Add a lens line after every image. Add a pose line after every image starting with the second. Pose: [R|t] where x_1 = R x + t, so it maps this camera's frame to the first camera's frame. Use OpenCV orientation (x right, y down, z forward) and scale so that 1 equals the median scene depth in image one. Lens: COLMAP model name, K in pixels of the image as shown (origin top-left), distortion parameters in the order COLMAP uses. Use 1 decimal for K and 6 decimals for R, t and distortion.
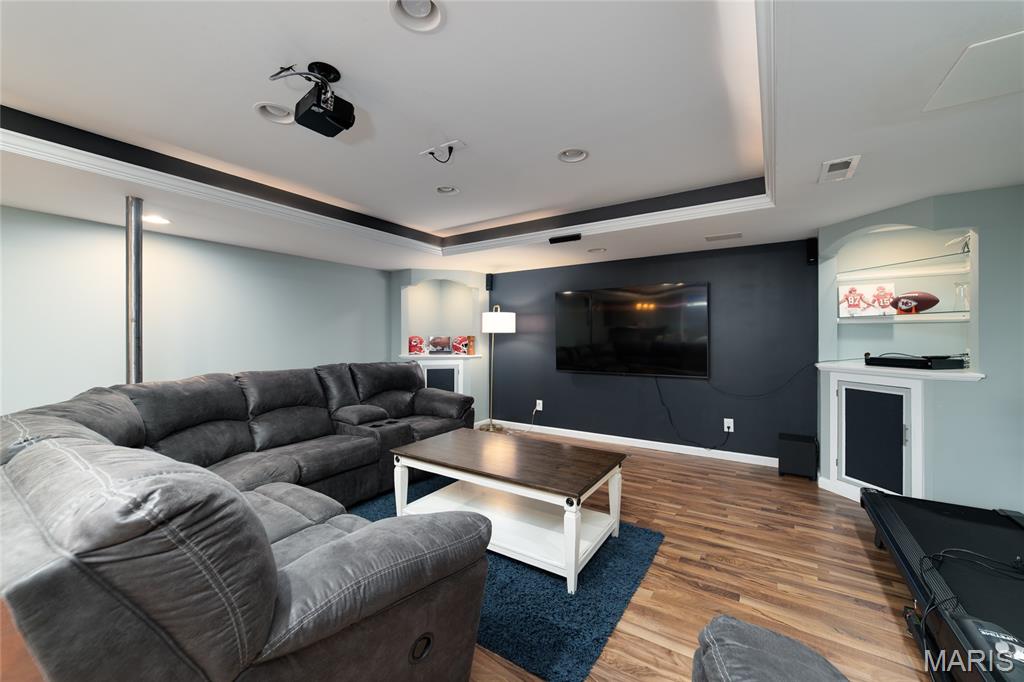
lens RADIAL K [[398.1, 0, 516.3], [0, 398.1, 335.8], [0, 0, 1]] dist [-0.023124, 0.007534]
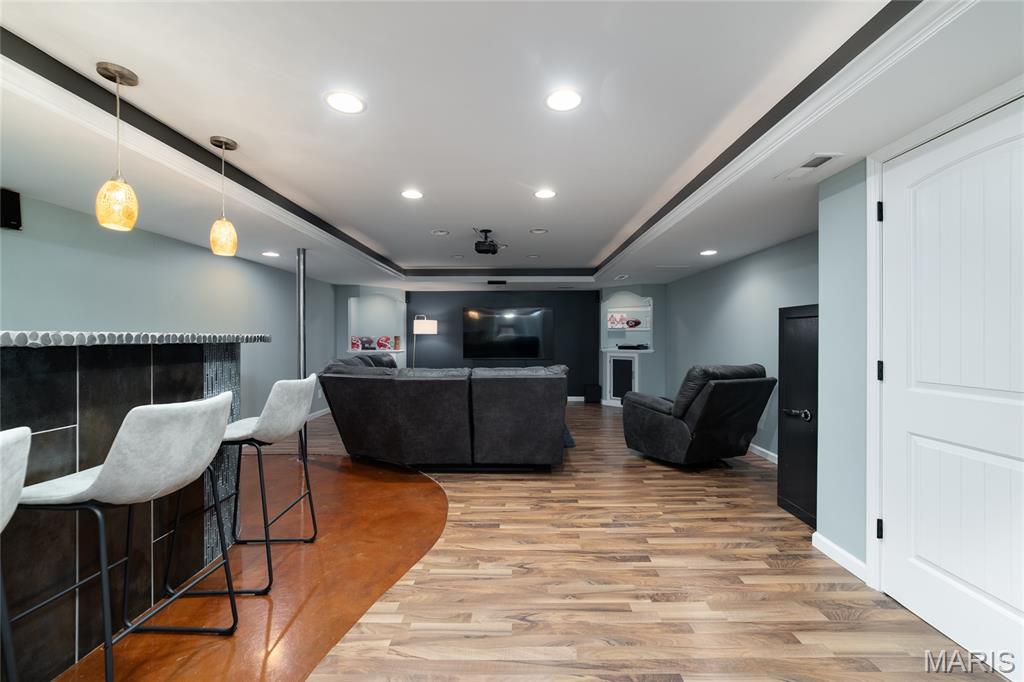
lens RADIAL K [[398.1, 0, 516.3], [0, 398.1, 335.8], [0, 0, 1]] dist [-0.023124, 0.007534]
pose [[0.841211, 0.004506, 0.540689, -0.712278], [-0.002270, 0.999986, -0.004802, 0.006741], [-0.540703, 0.002812, 0.841209, -0.521435]]
